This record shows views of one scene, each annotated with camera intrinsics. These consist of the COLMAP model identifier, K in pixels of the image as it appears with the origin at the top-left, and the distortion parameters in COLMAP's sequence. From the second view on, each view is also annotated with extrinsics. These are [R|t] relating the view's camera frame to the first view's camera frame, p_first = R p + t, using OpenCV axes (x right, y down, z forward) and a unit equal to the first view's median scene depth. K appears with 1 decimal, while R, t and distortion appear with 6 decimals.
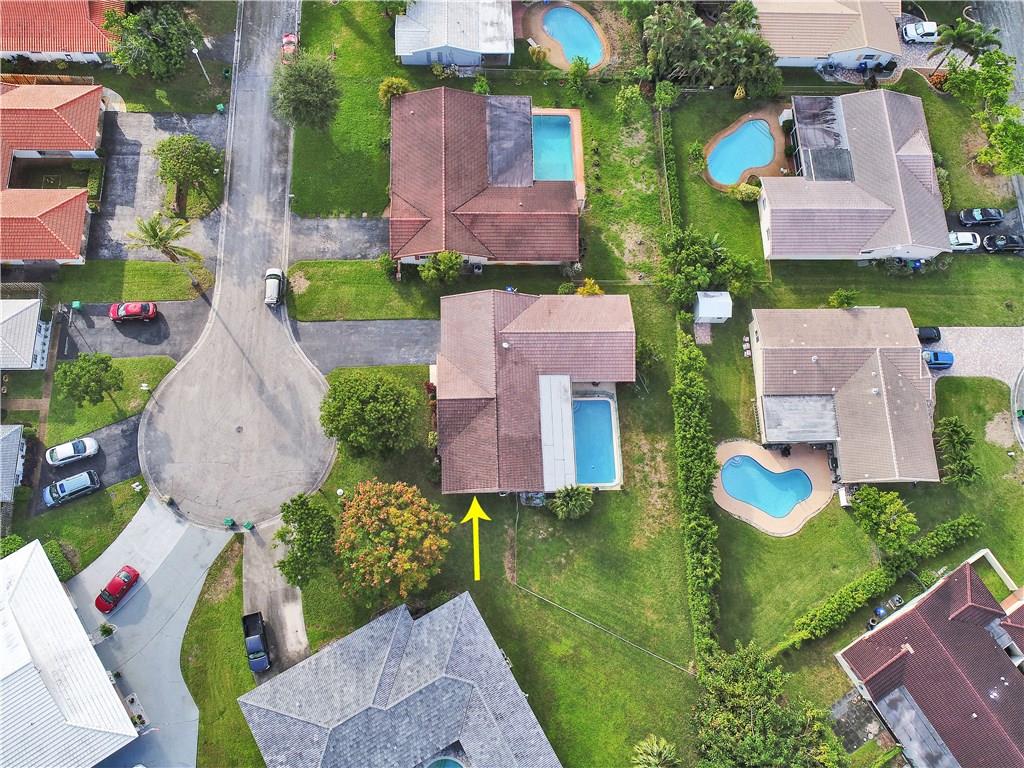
lens RADIAL K [[779.6, 0, 492.0], [0, 779.6, 408.0], [0, 0, 1]] dist [0.229150, -0.390877]
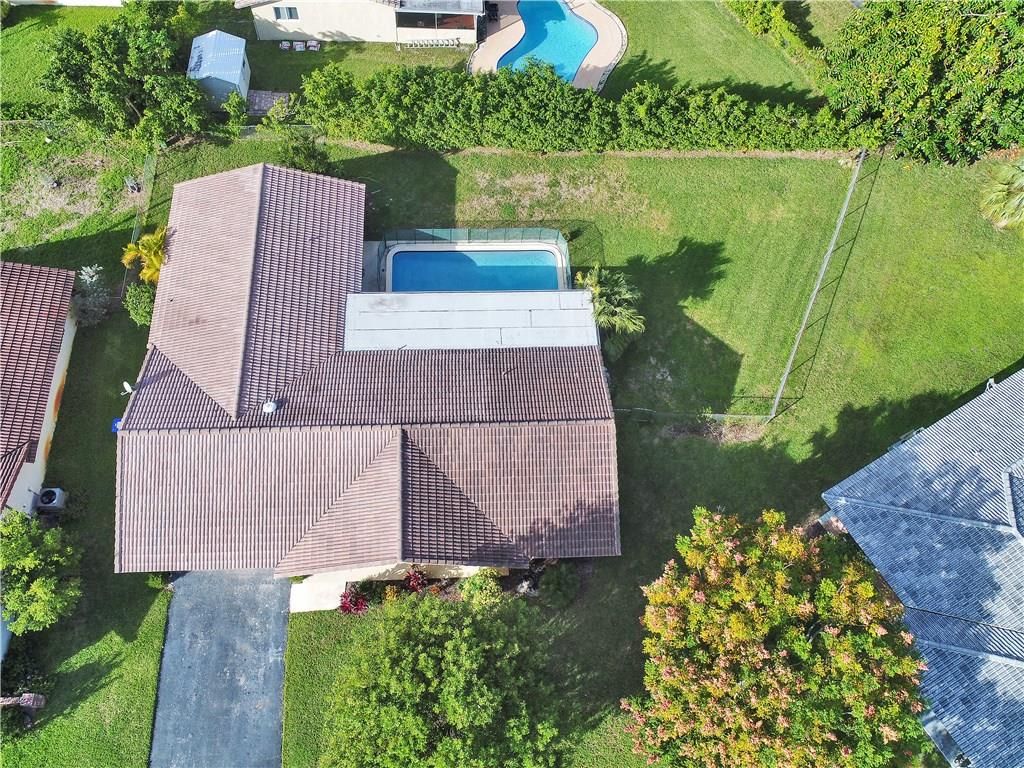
lens RADIAL K [[808.9, 0, 515.9], [0, 808.9, 412.0], [0, 0, 1]] dist [0.000258, 0.014486]
pose [[-0.018431, -0.928360, 0.371224, -0.148228], [0.944893, 0.105206, 0.310013, -0.088779], [-0.326859, 0.356481, 0.875262, 0.568958]]
